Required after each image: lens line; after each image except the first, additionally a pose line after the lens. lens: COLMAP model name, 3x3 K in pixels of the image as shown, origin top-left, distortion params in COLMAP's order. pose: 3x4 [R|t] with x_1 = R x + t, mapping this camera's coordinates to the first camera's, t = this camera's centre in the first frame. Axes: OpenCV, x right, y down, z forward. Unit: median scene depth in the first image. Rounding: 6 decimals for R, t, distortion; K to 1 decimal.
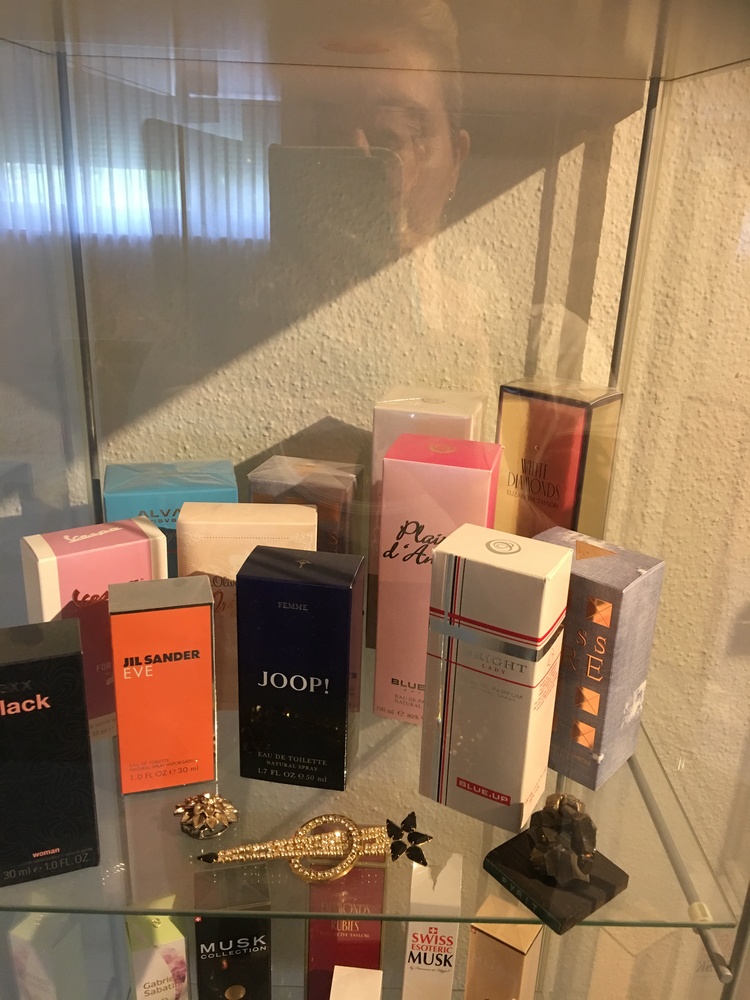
lens RADIAL K [[850.9, 0, 380.2], [0, 850.9, 493.8], [0, 0, 1]] dist [0.091912, -0.134648]
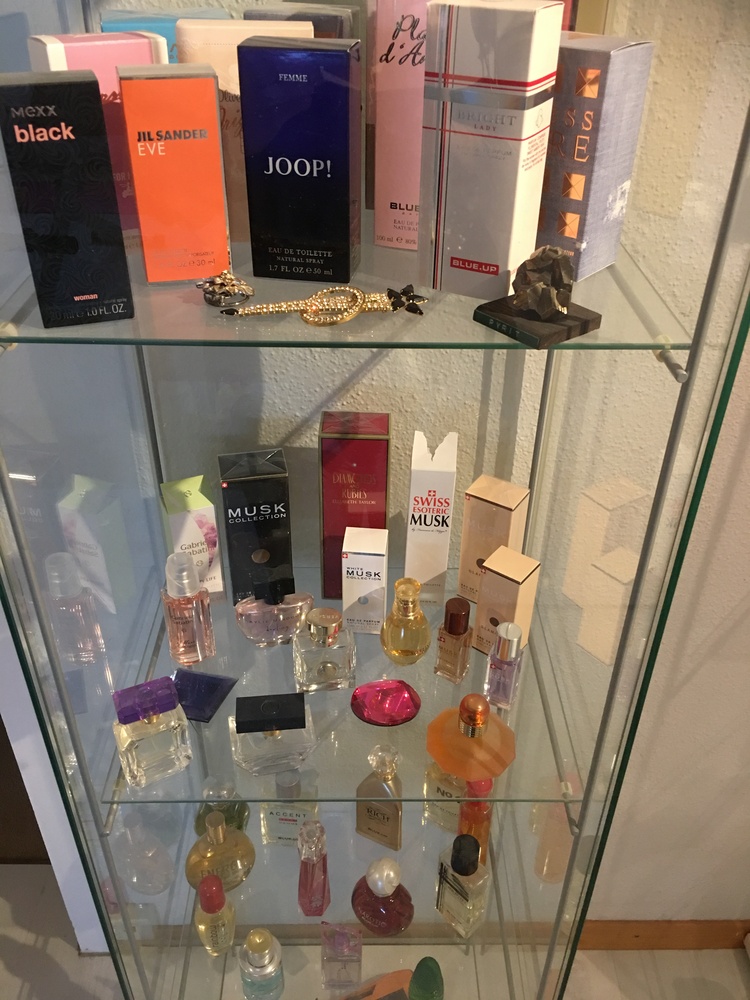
lens RADIAL K [[850.9, 0, 377.1], [0, 850.9, 498.1], [0, 0, 1]] dist [0.091912, -0.134648]
pose [[0.999739, -0.021085, -0.008738, -0.001548], [0.022550, 0.971628, 0.235438, 0.346815], [0.003525, -0.235574, 0.971850, -0.128830]]
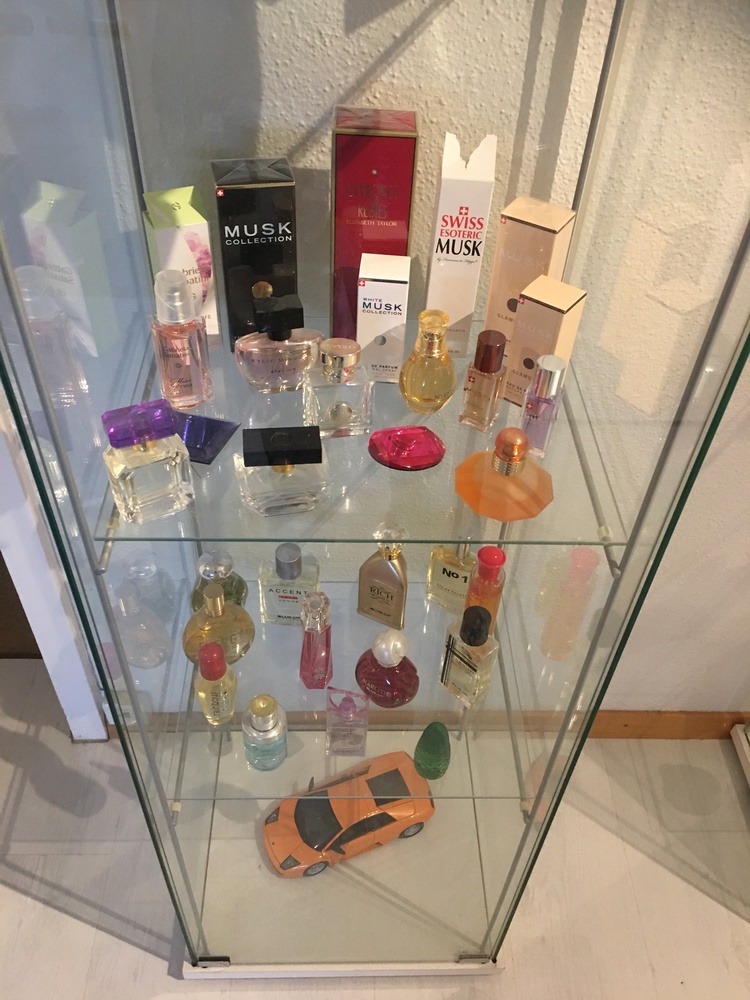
lens RADIAL K [[850.9, 0, 376.0], [0, 850.9, 499.4], [0, 0, 1]] dist [0.091912, -0.134648]
pose [[0.999858, -0.007864, 0.014936, -0.076333], [0.001170, 0.915002, 0.403447, 0.581518], [-0.016839, -0.403372, 0.914881, -0.017411]]
